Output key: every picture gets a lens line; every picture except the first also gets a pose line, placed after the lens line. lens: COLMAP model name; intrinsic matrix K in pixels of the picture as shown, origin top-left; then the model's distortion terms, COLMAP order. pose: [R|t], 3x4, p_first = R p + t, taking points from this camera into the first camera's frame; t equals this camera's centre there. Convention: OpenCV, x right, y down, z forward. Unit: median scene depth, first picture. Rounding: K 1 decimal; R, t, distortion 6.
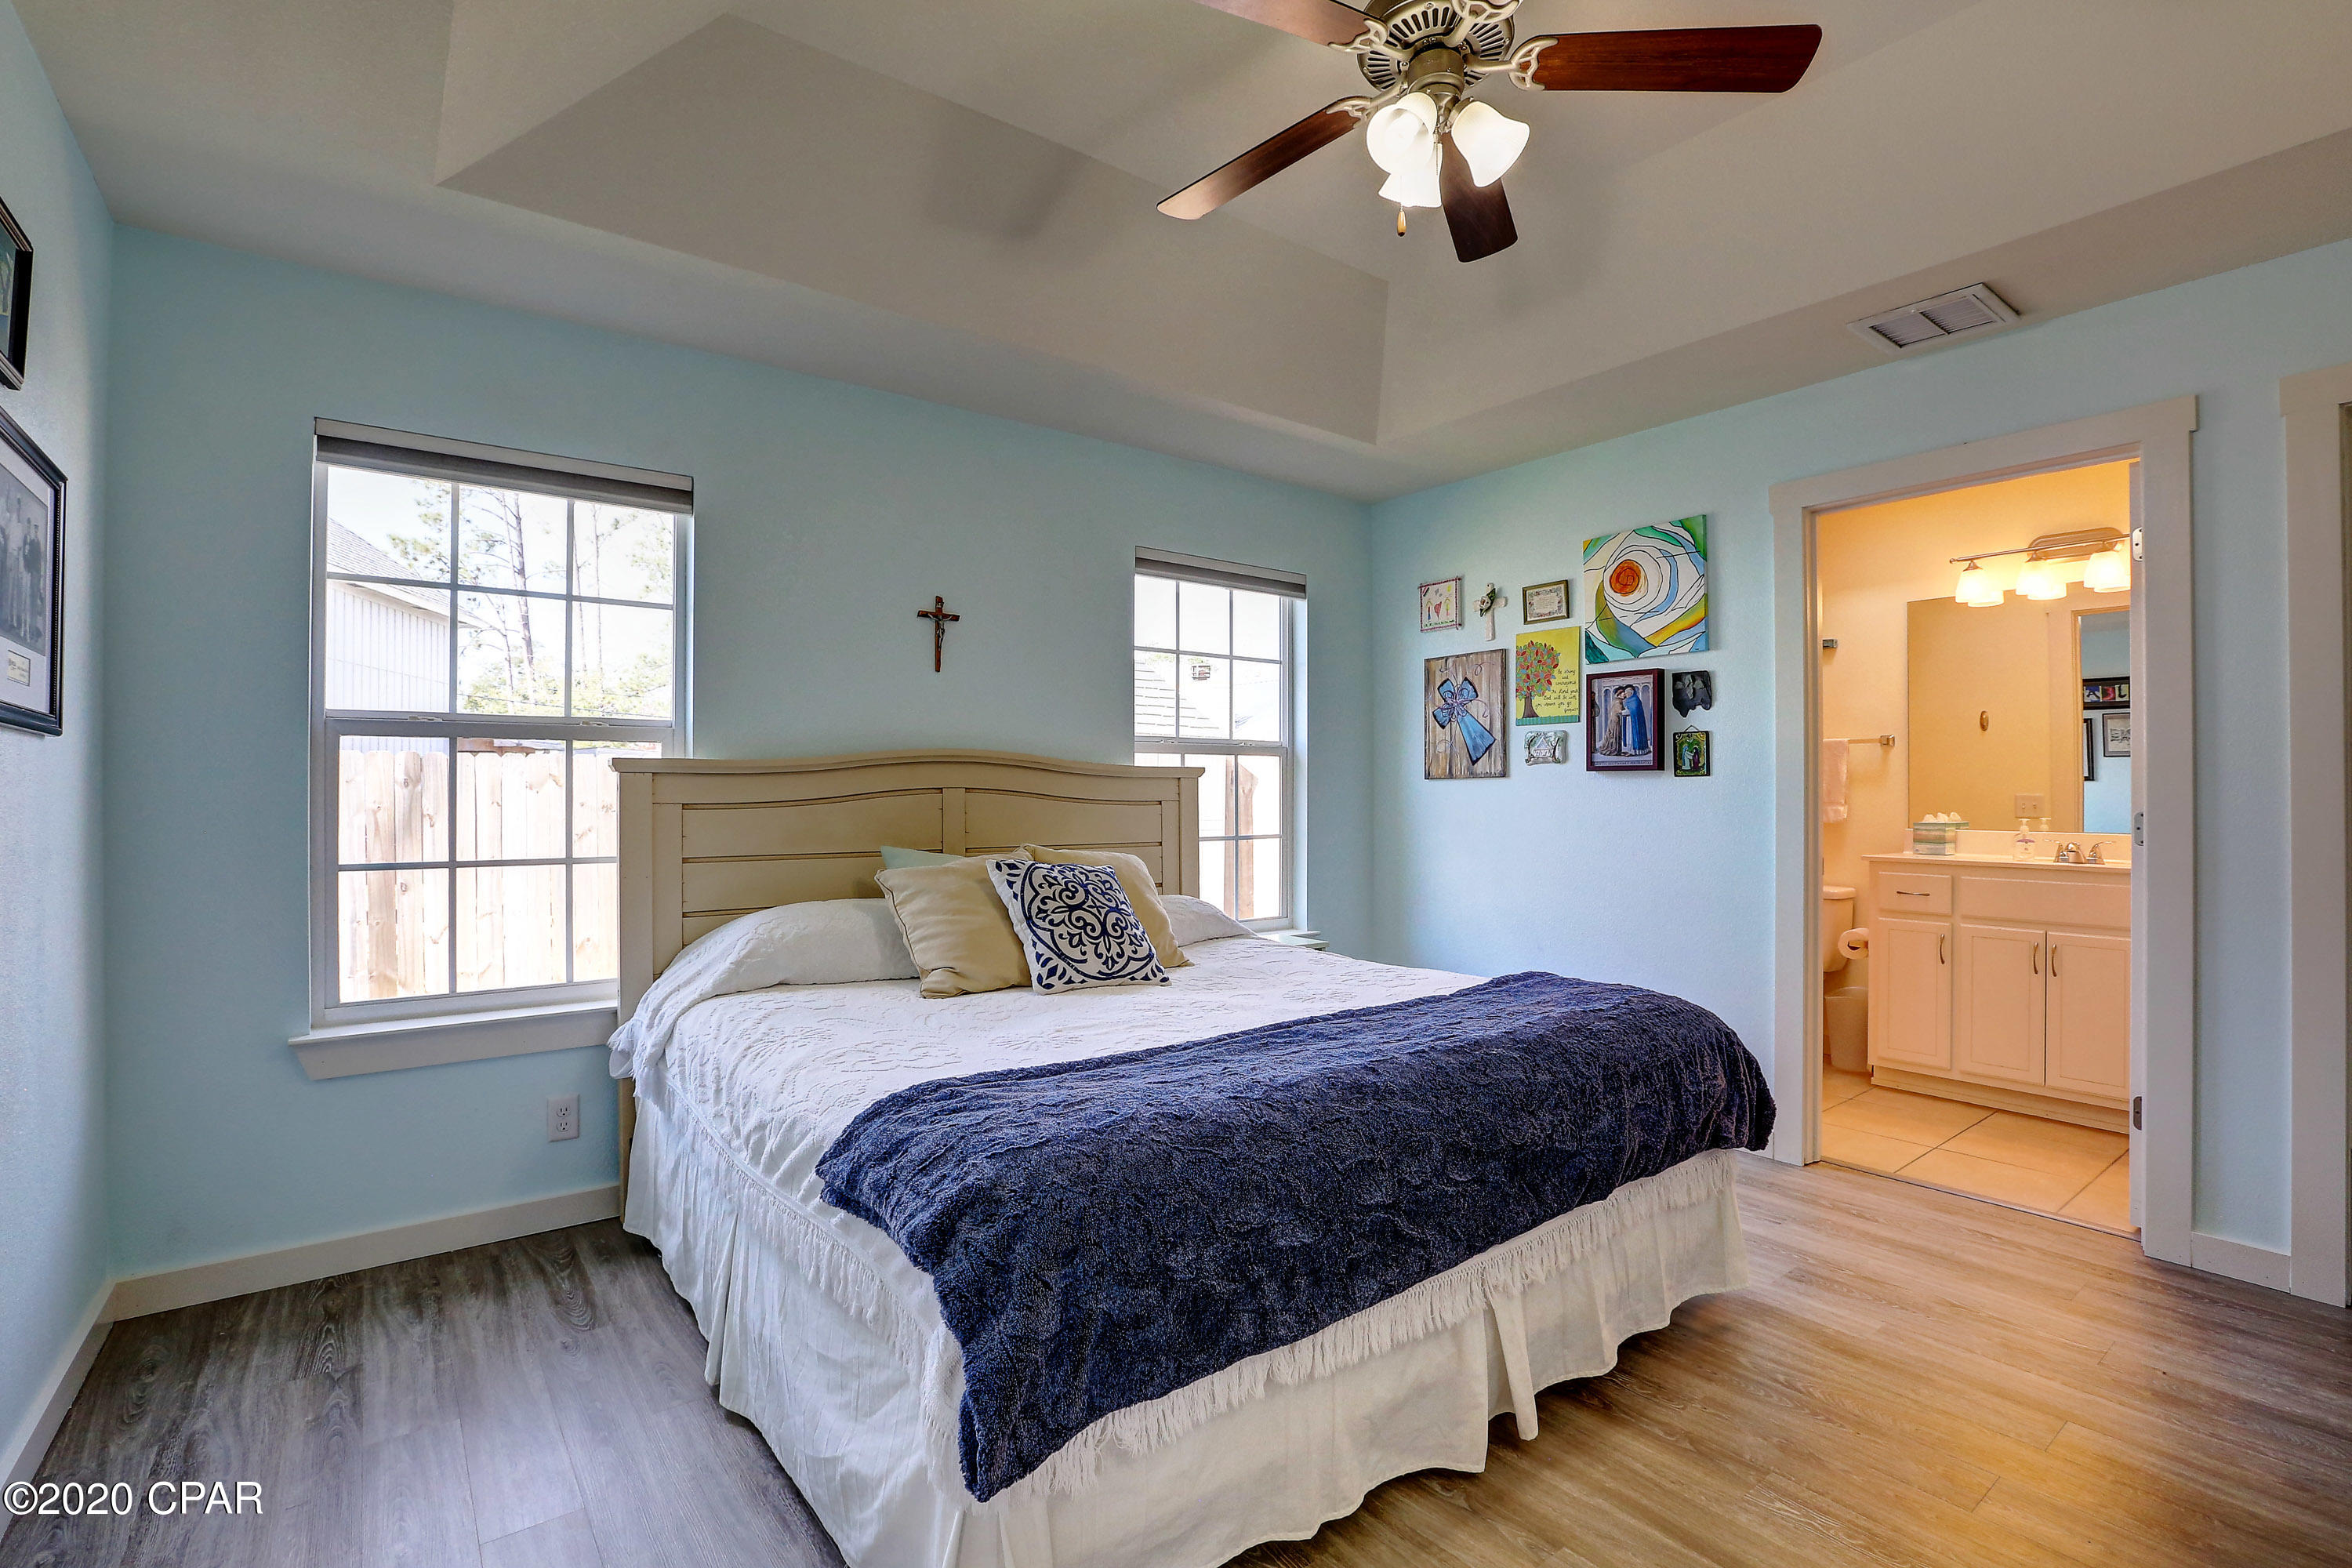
lens RADIAL K [[1085.4, 0, 1174.7], [0, 1085.4, 785.8], [0, 0, 1]] dist [-0.025196, 0.006754]
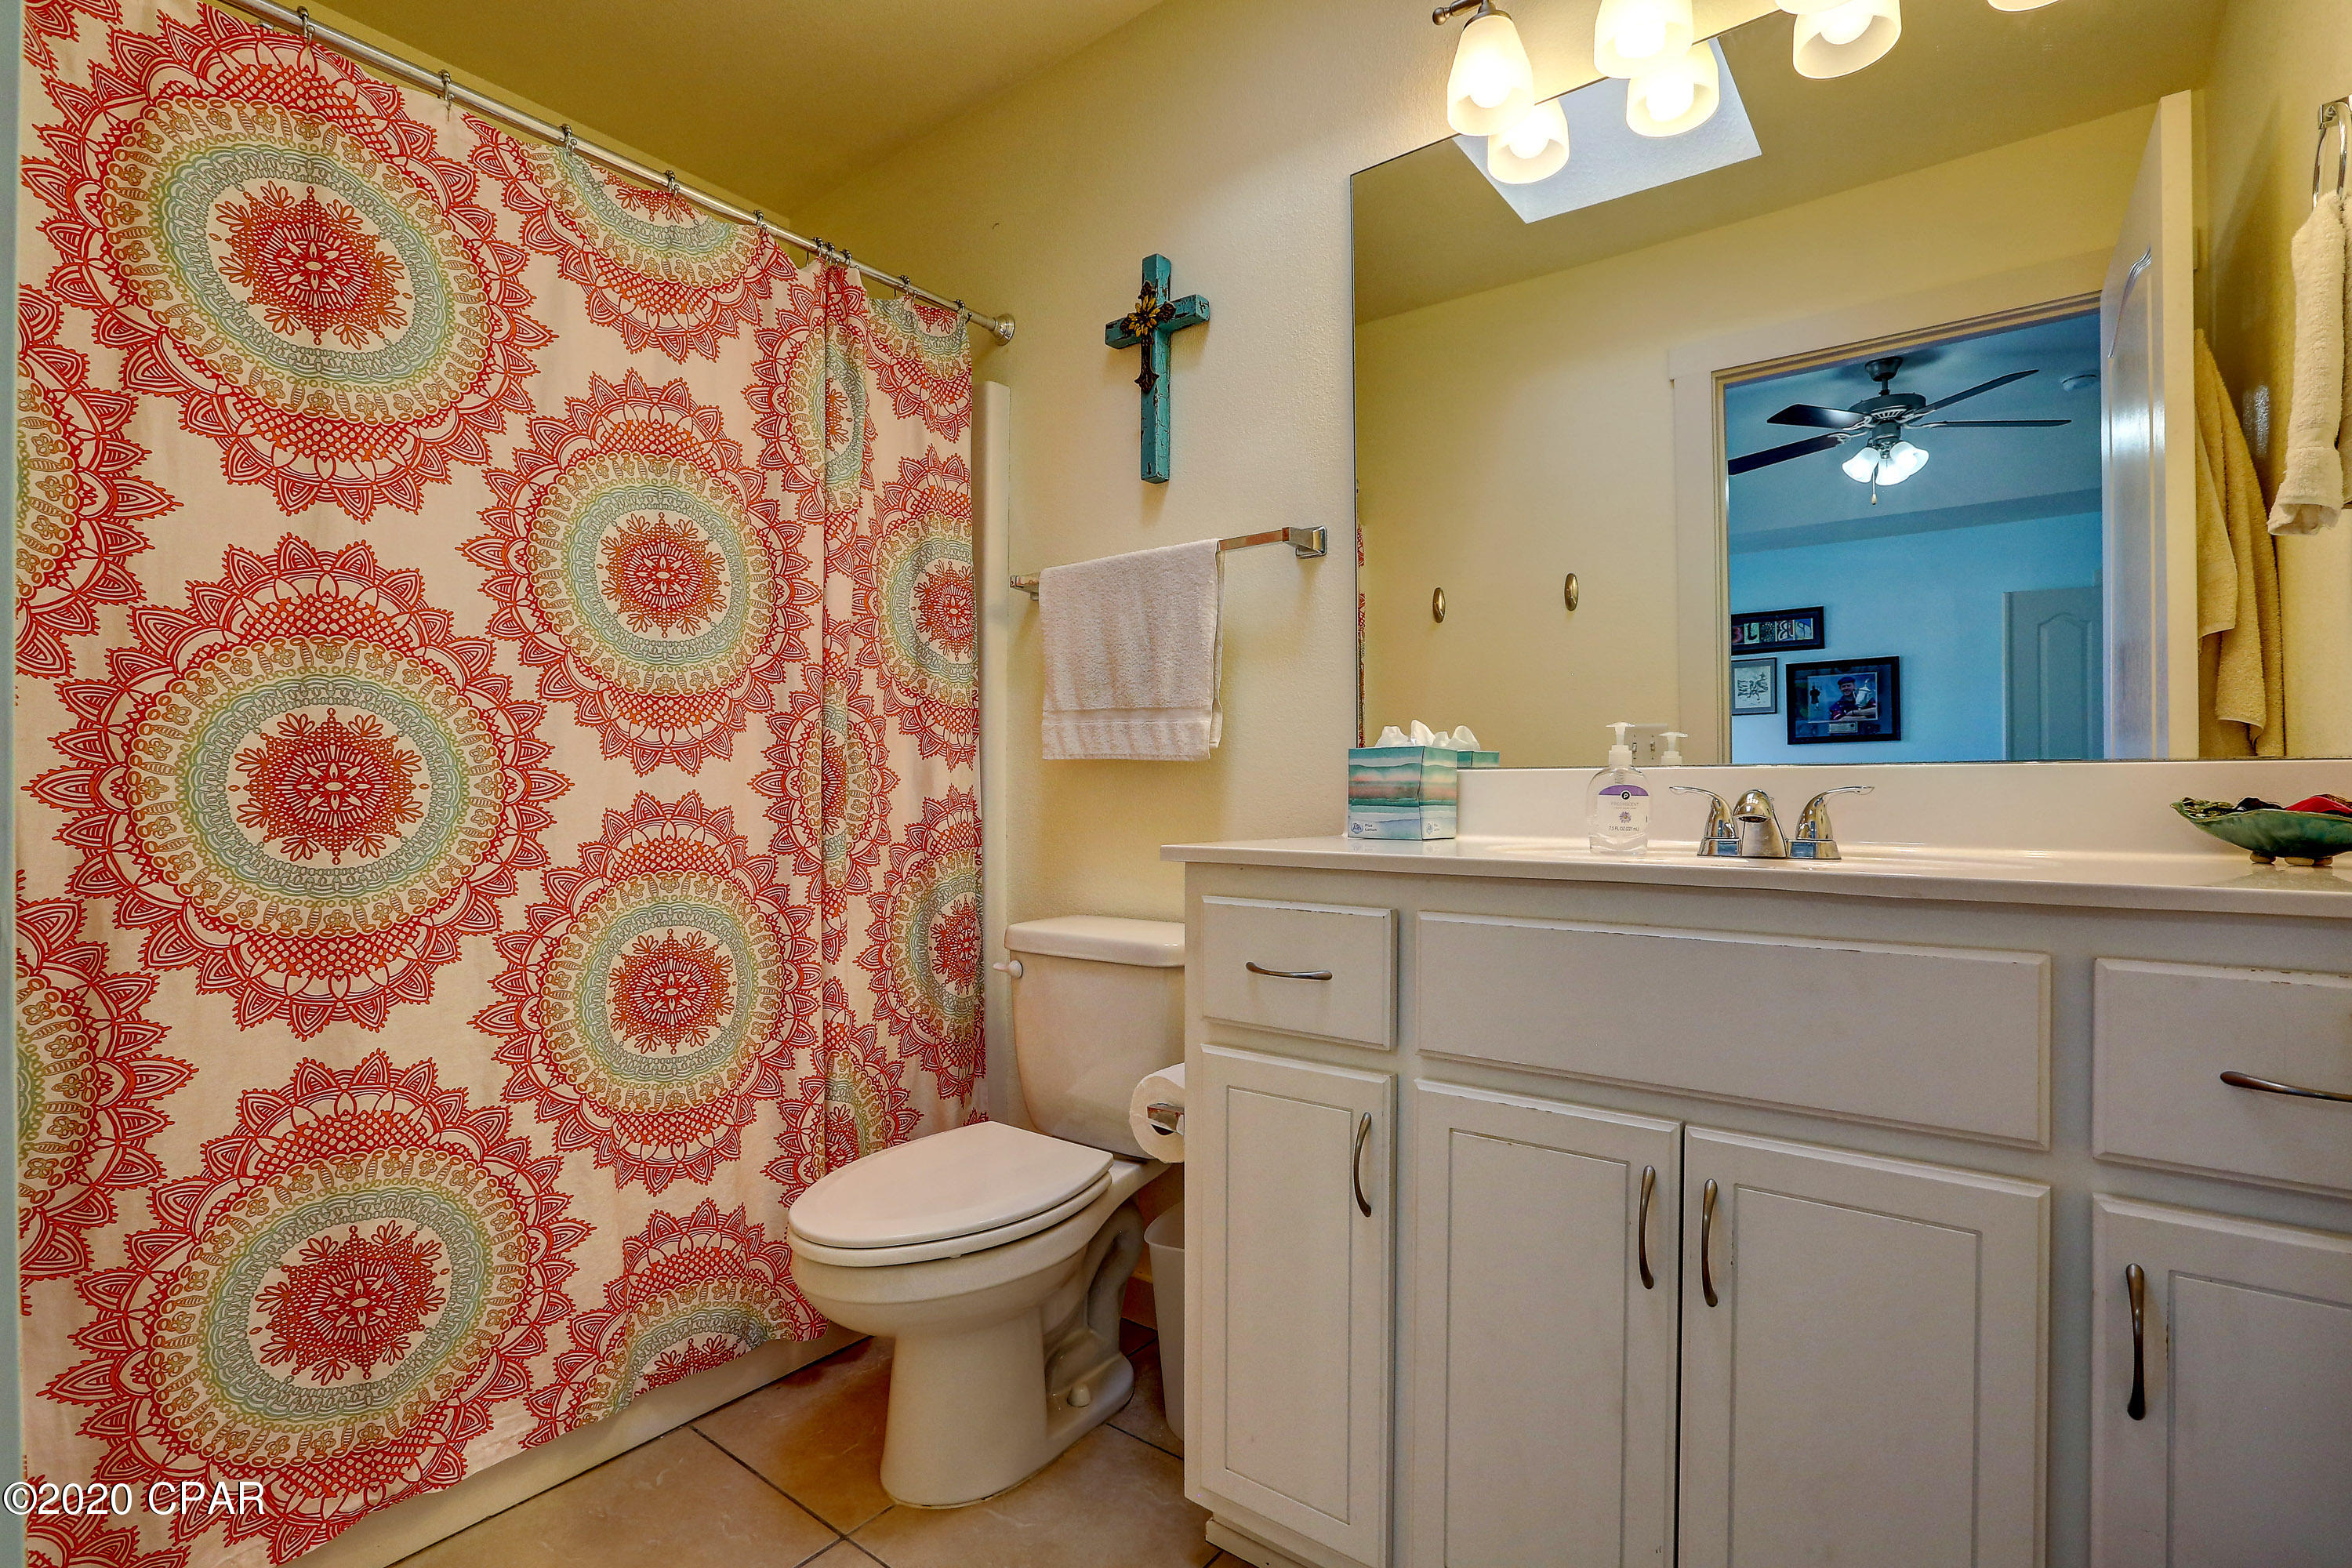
lens RADIAL K [[1085.4, 0, 1179.5], [0, 1085.4, 785.8], [0, 0, 1]] dist [-0.025196, 0.006754]
pose [[0.966363, -0.004605, 0.257141, 0.548590], [0.004445, 0.999989, 0.001201, 0.045881], [-0.257144, -0.000018, 0.966373, 0.678887]]
